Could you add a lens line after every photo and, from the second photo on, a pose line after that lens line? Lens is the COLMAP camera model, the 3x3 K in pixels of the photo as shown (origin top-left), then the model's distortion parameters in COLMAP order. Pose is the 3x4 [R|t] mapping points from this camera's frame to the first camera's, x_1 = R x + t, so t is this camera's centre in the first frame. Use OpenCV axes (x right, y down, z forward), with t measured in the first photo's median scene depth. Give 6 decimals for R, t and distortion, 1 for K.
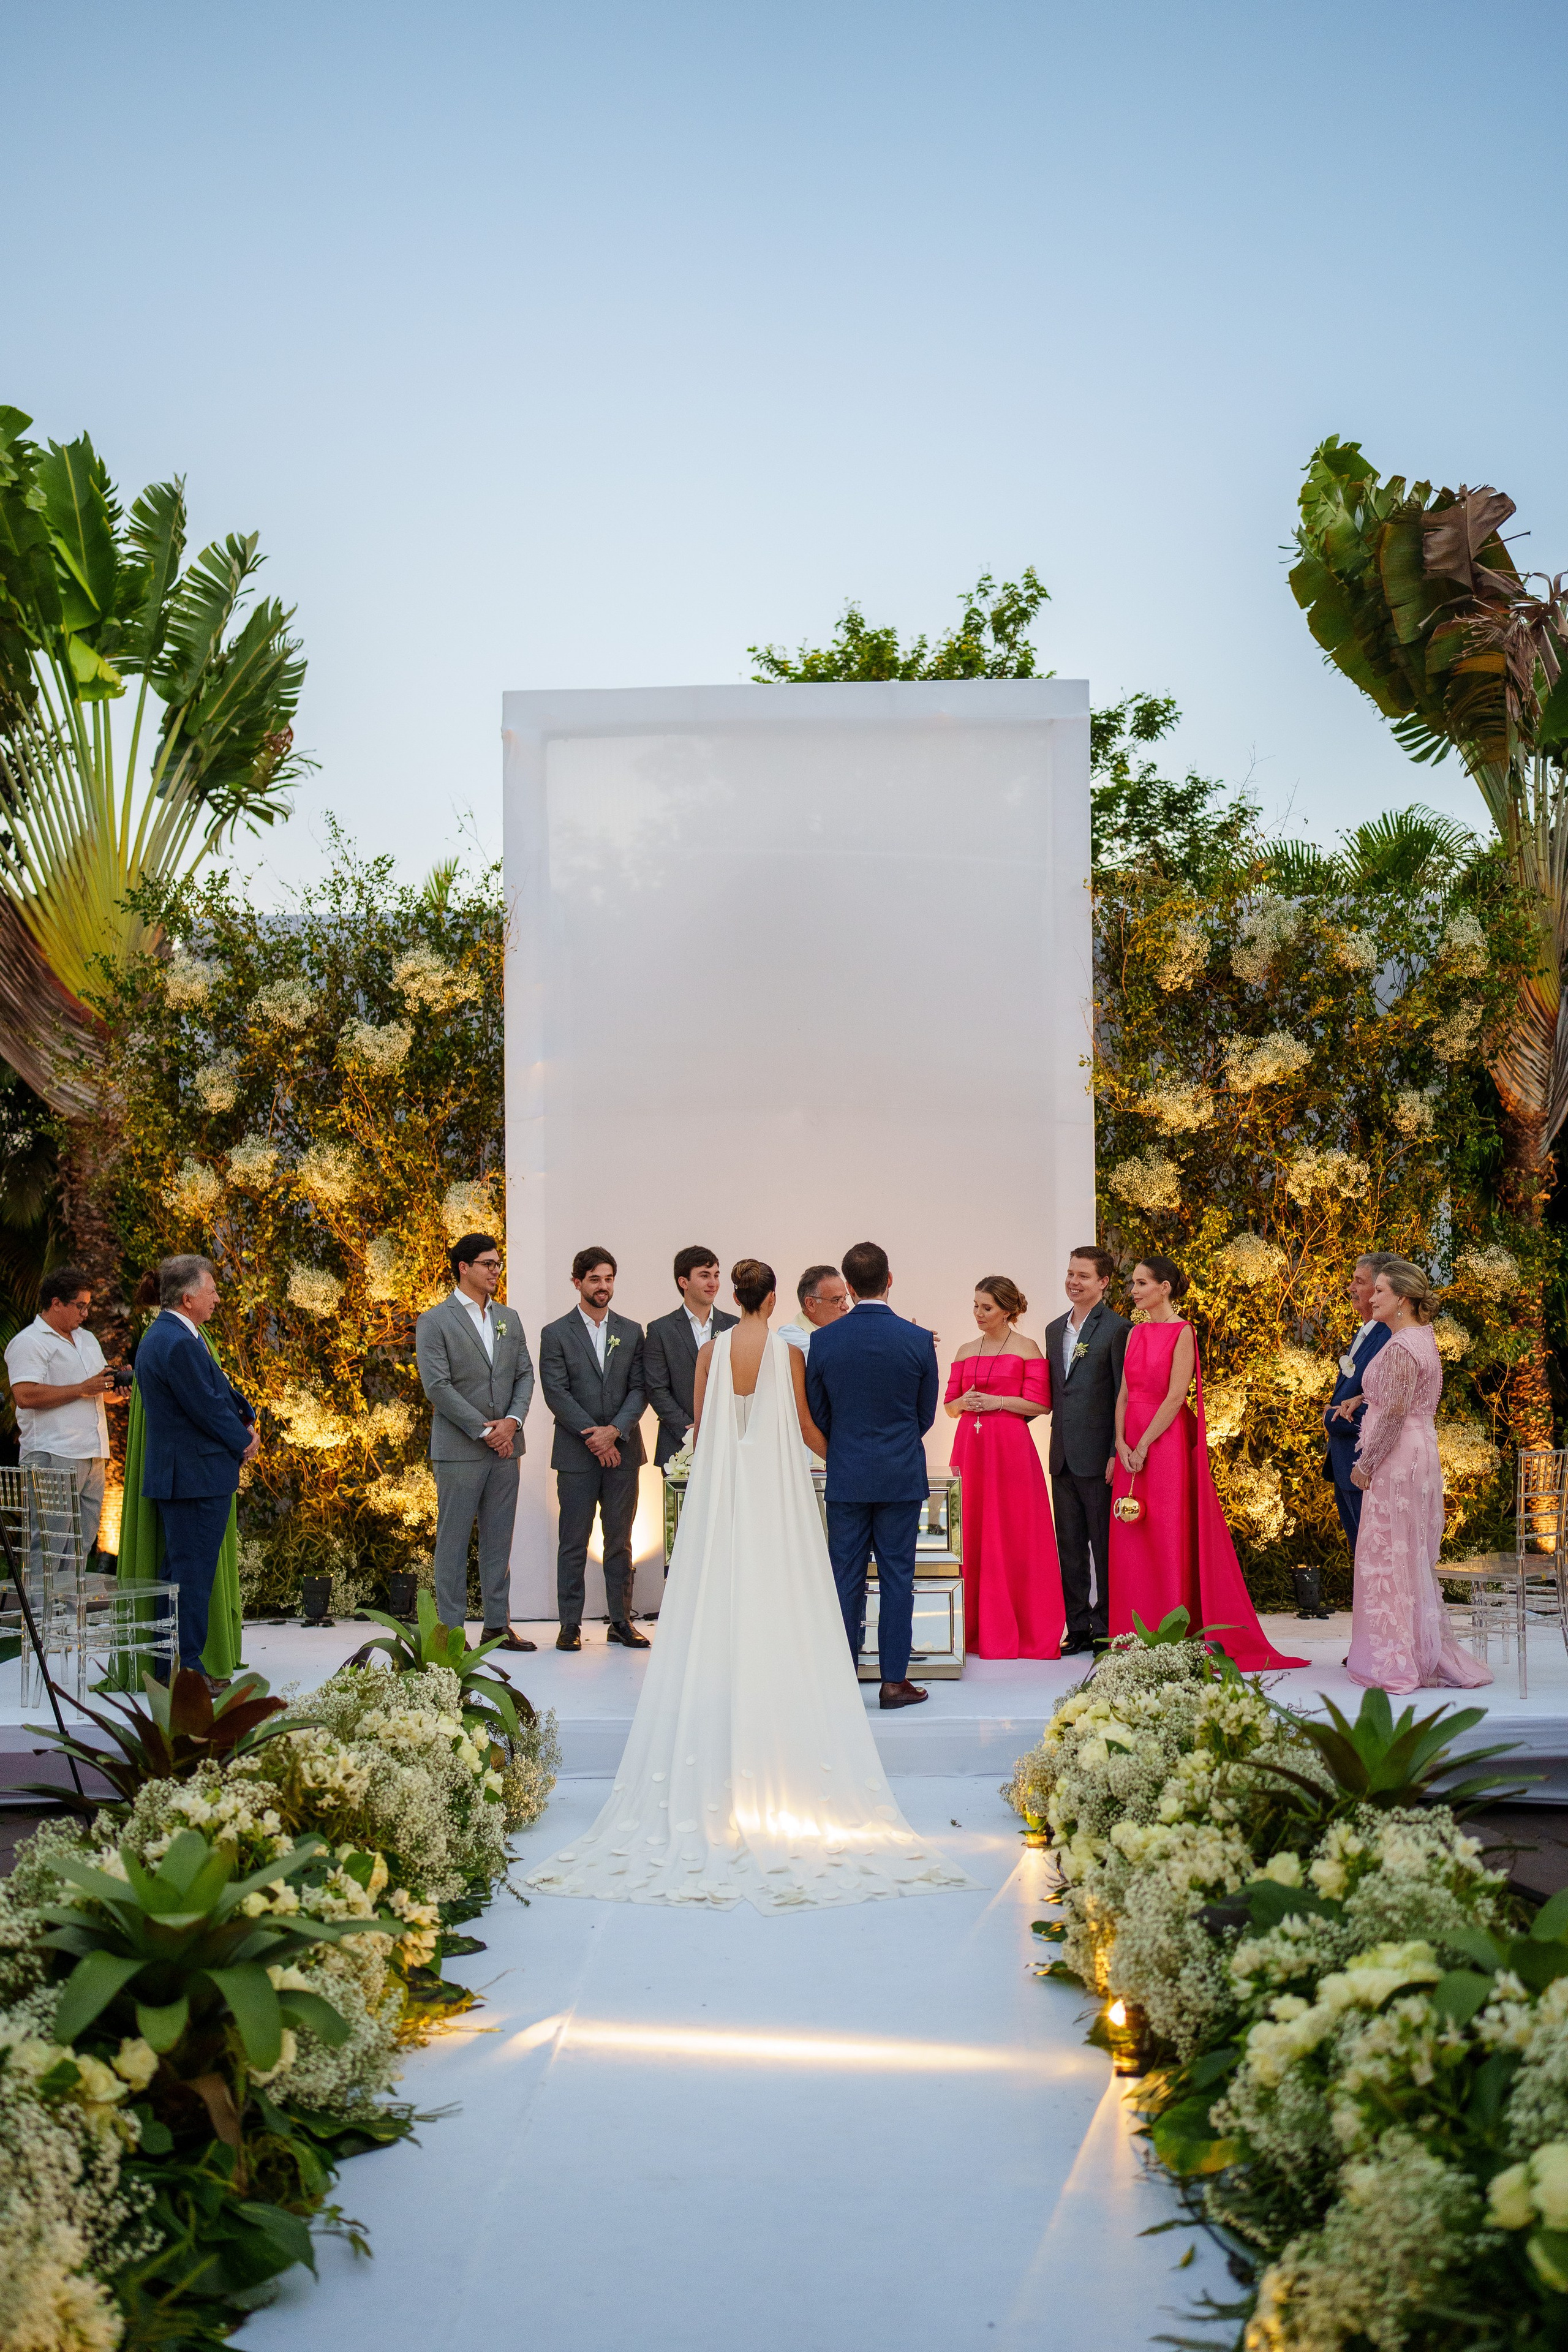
lens RADIAL K [[2395.8, 0, 782.4], [0, 2395.8, 1186.7], [0, 0, 1]] dist [-0.006517, 0.000000]
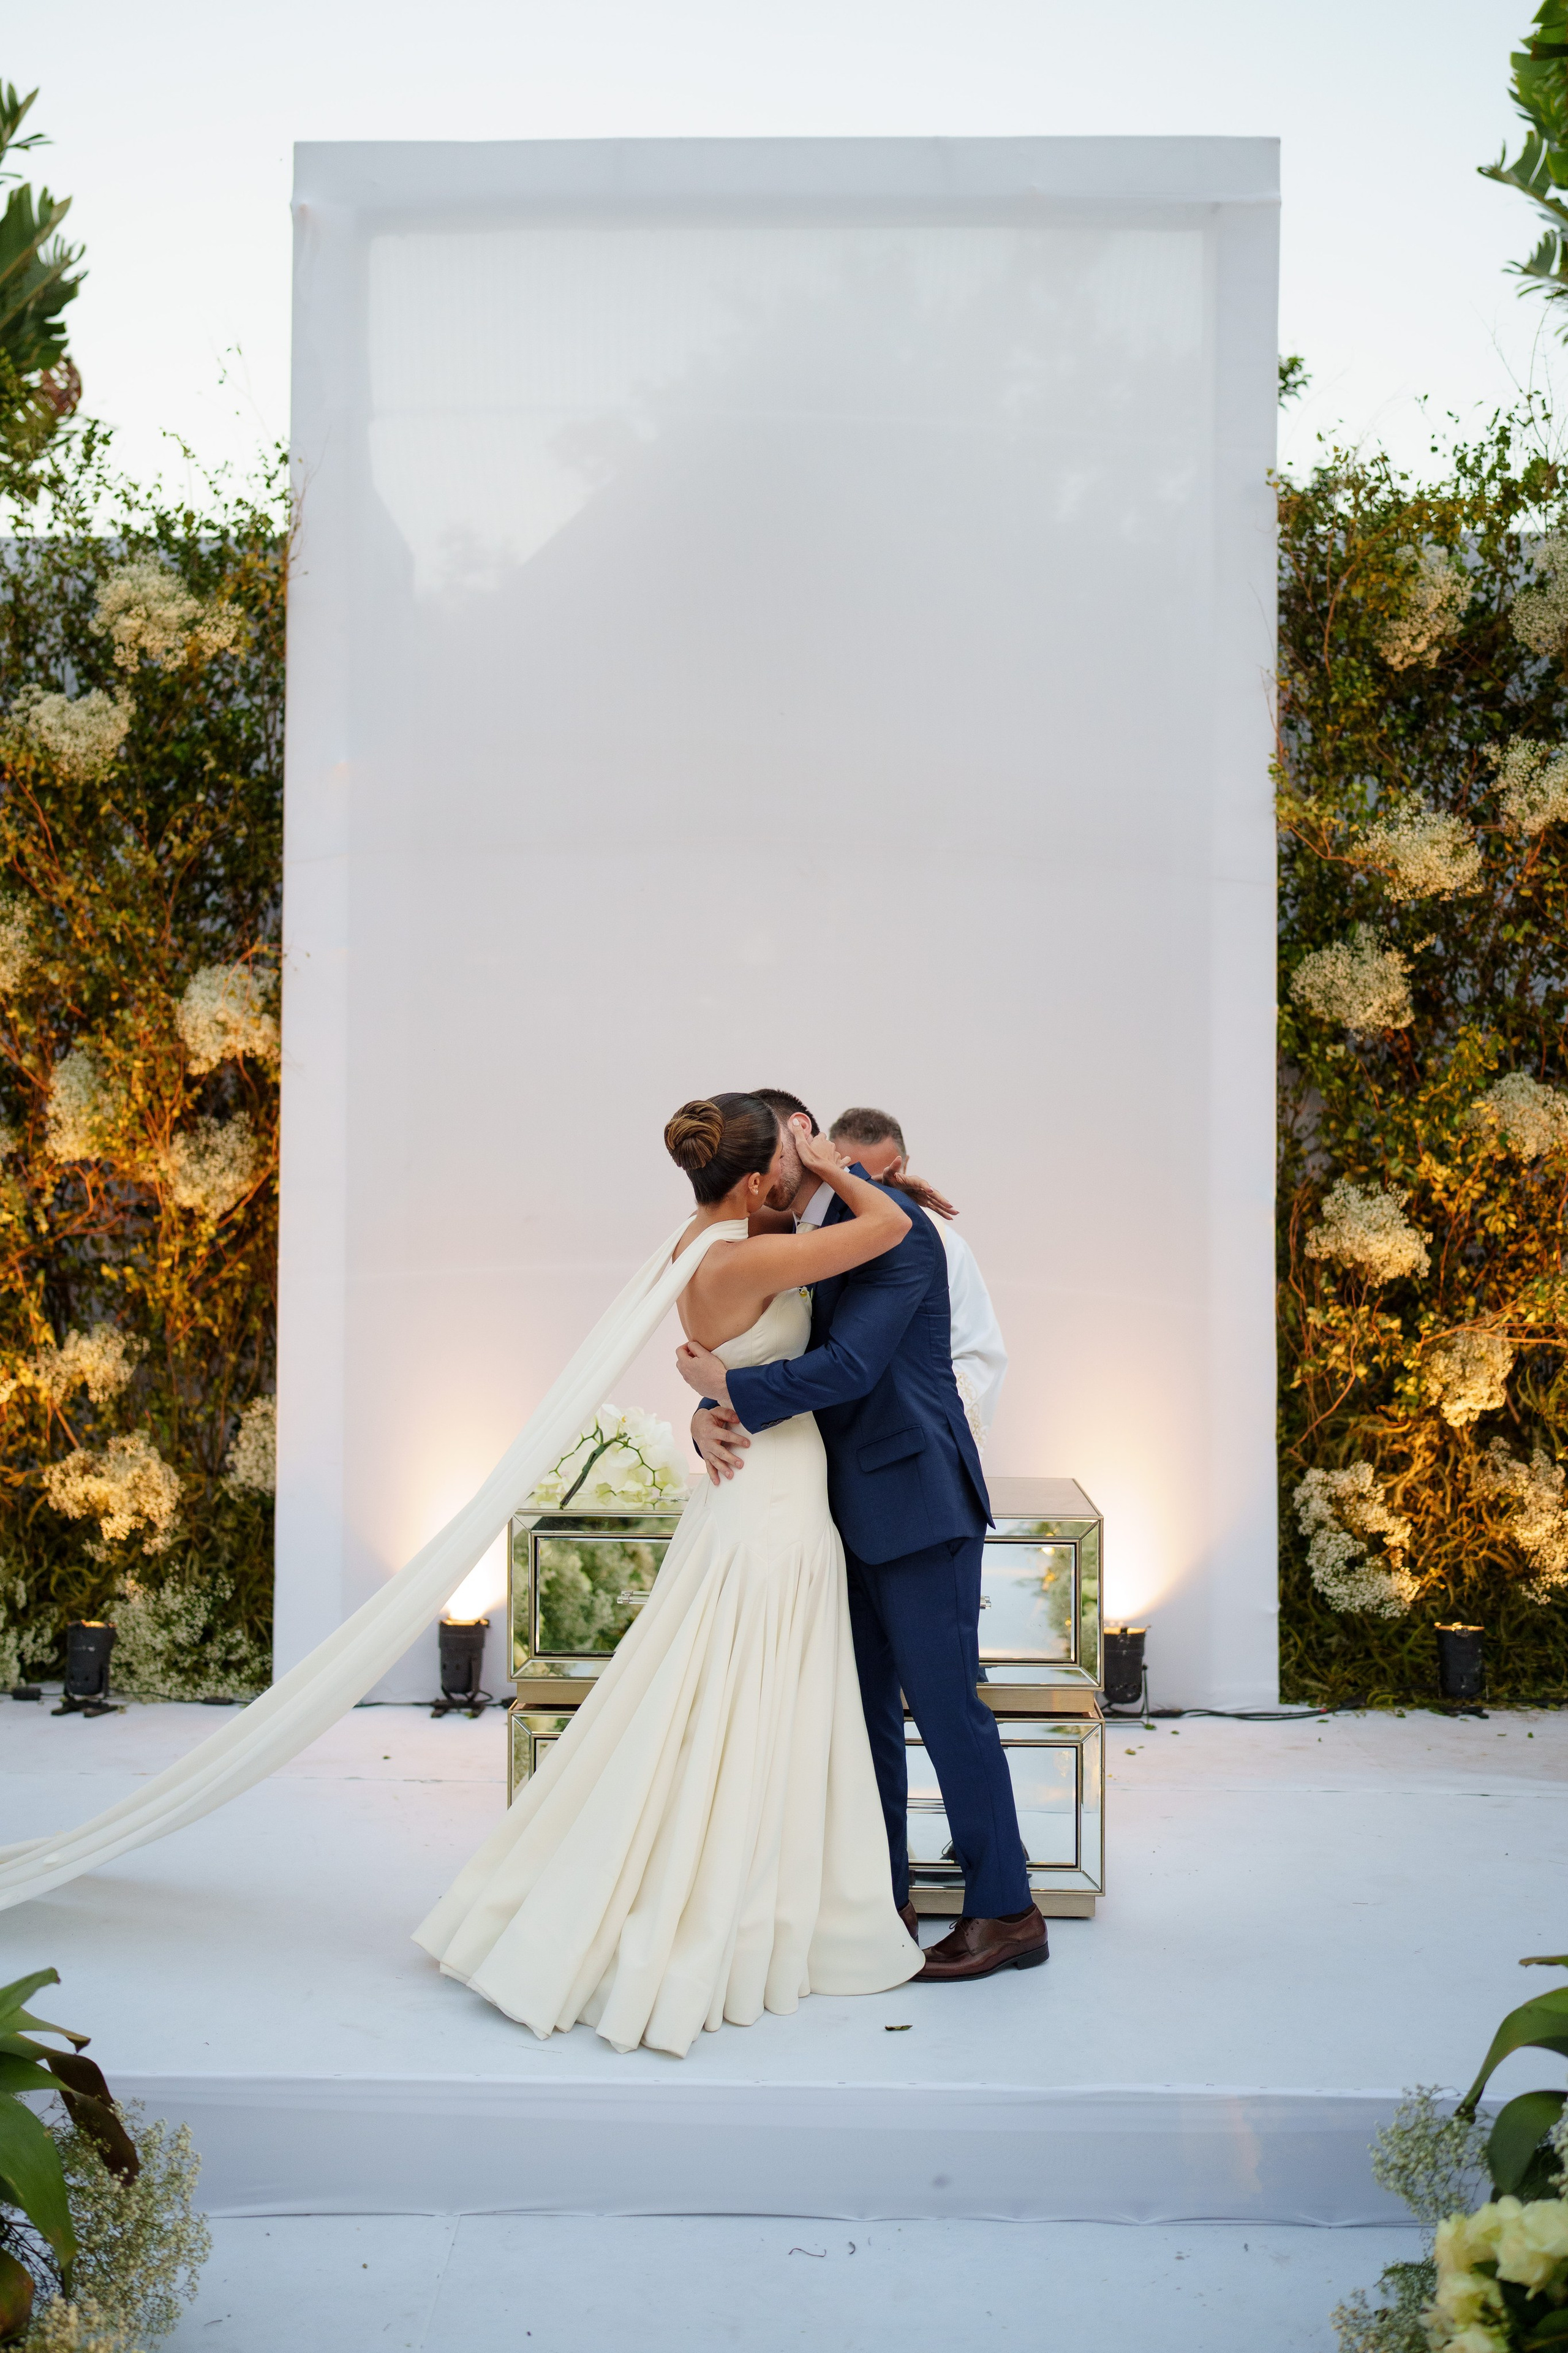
lens RADIAL K [[2396.6, 0, 783.0], [0, 2396.6, 1170.6], [0, 0, 1]] dist [-0.006517, 0.000000]
pose [[0.999664, 0.017651, 0.018988, -0.002154], [-0.018256, 0.999315, 0.032178, 0.027868], [-0.018407, -0.032514, 0.999302, 0.401514]]
